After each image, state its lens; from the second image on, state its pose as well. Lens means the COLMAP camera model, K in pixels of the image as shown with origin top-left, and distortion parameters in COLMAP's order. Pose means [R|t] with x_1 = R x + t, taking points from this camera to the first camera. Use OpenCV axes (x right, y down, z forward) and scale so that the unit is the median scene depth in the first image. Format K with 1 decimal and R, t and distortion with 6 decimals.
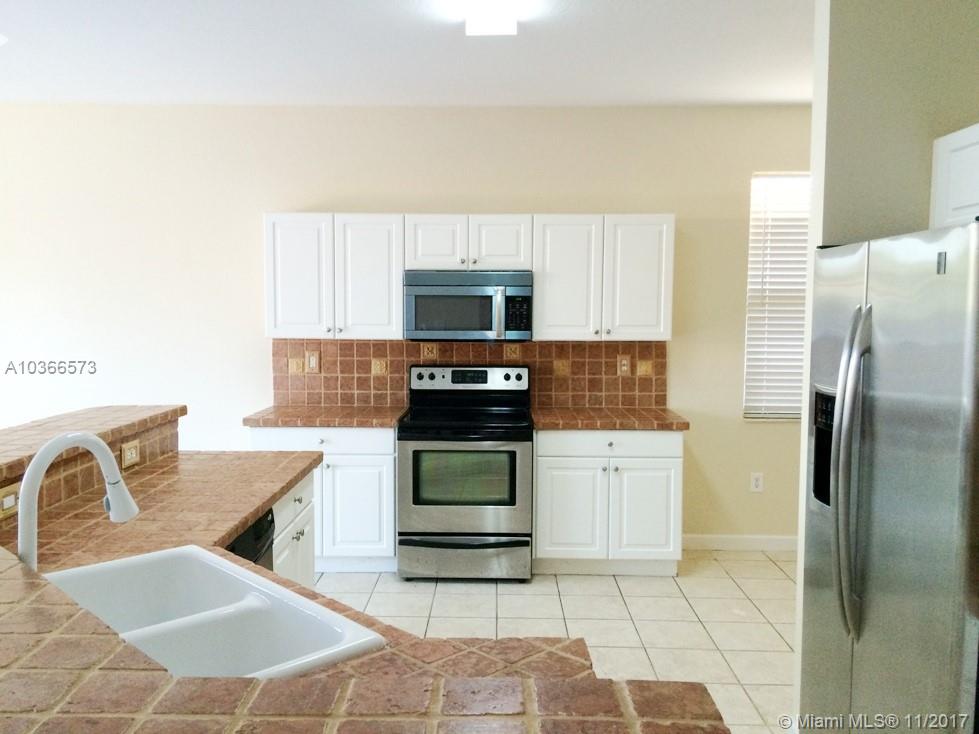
lens RADIAL K [[823.6, 0, 488.6], [0, 823.6, 369.8], [0, 0, 1]] dist [0.075514, -0.122252]
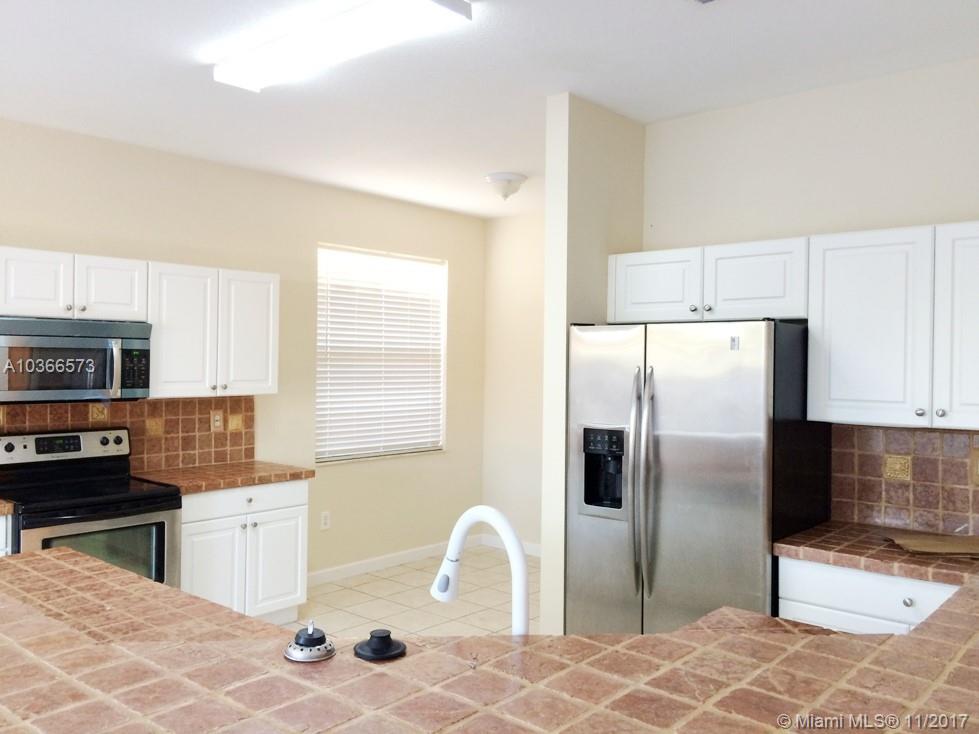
lens RADIAL K [[823.6, 0, 488.6], [0, 823.6, 369.8], [0, 0, 1]] dist [0.075514, -0.122252]
pose [[0.645289, -0.006169, 0.763913, -0.387367], [0.050739, 0.998105, -0.034800, -0.015594], [-0.762251, 0.061217, 0.644380, 0.116517]]
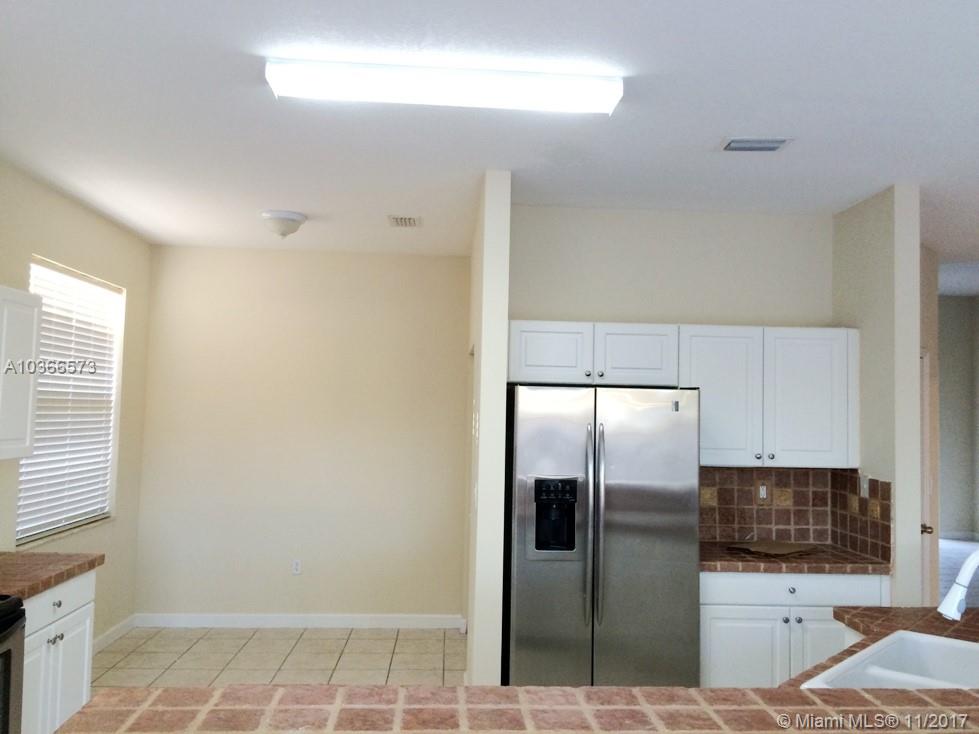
lens RADIAL K [[823.6, 0, 488.6], [0, 823.6, 369.8], [0, 0, 1]] dist [0.075514, -0.122252]
pose [[-0.076653, 0.042758, 0.996141, -0.560869], [0.053636, 0.997810, -0.038703, -0.060760], [-0.995614, 0.050462, -0.078779, 0.606596]]
